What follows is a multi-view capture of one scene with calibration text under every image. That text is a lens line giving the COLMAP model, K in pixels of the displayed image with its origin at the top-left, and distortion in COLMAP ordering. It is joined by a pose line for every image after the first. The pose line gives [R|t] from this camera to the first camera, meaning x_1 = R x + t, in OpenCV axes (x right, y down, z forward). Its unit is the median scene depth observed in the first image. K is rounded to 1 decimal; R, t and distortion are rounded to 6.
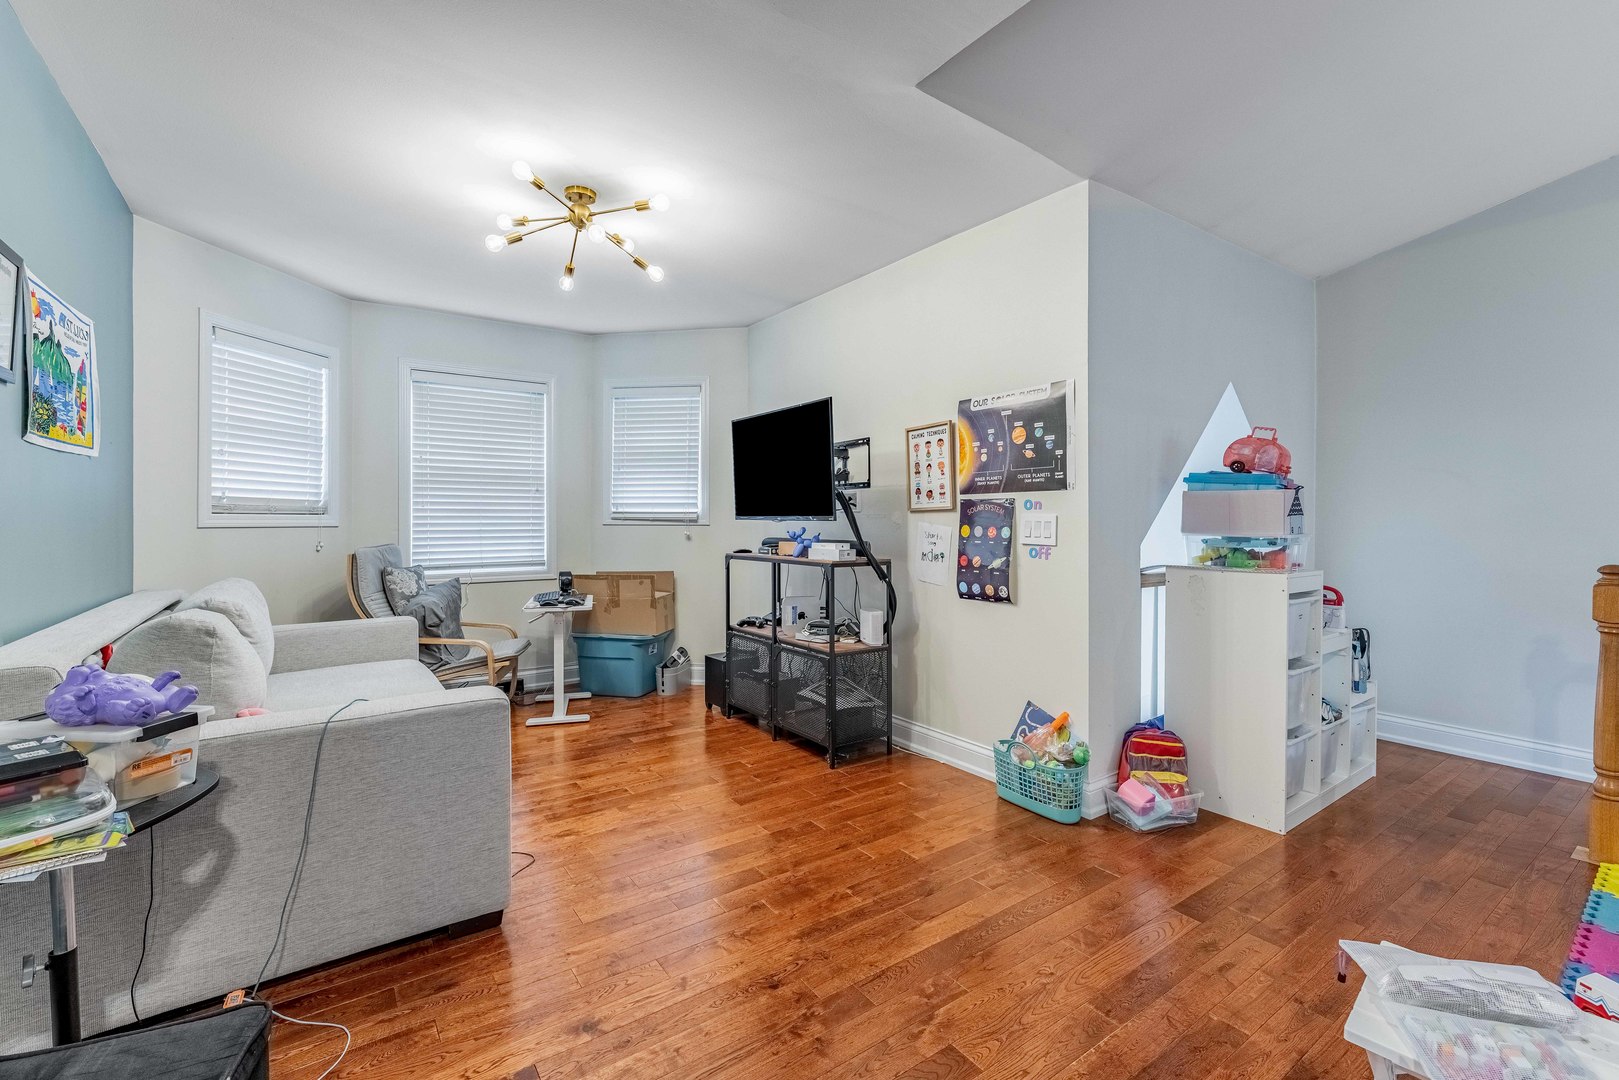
lens RADIAL K [[685.3, 0, 808.4], [0, 685.3, 520.4], [0, 0, 1]] dist [0.000084, 0.000003]
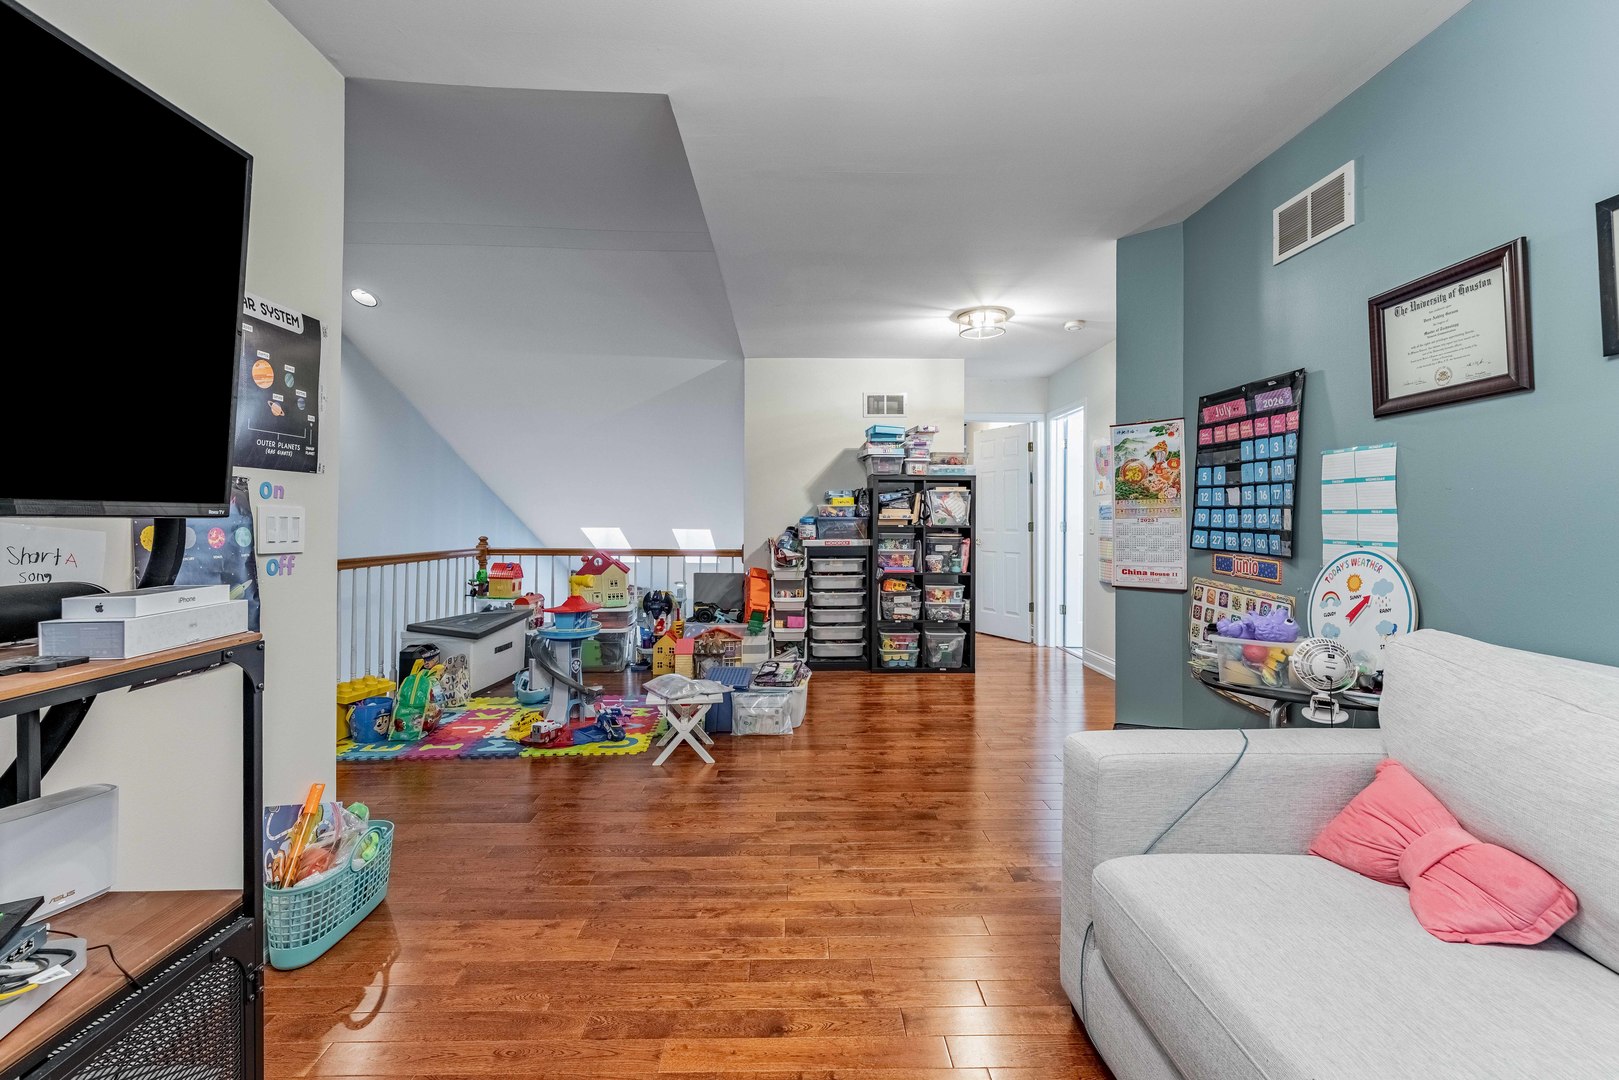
lens RADIAL K [[685.3, 0, 808.4], [0, 685.3, 520.4], [0, 0, 1]] dist [0.000084, 0.000003]
pose [[-0.828638, -0.004668, 0.559766, -0.436525], [-0.001727, 0.999982, 0.005781, -0.000112], [-0.559783, 0.003823, -0.828631, 1.261801]]
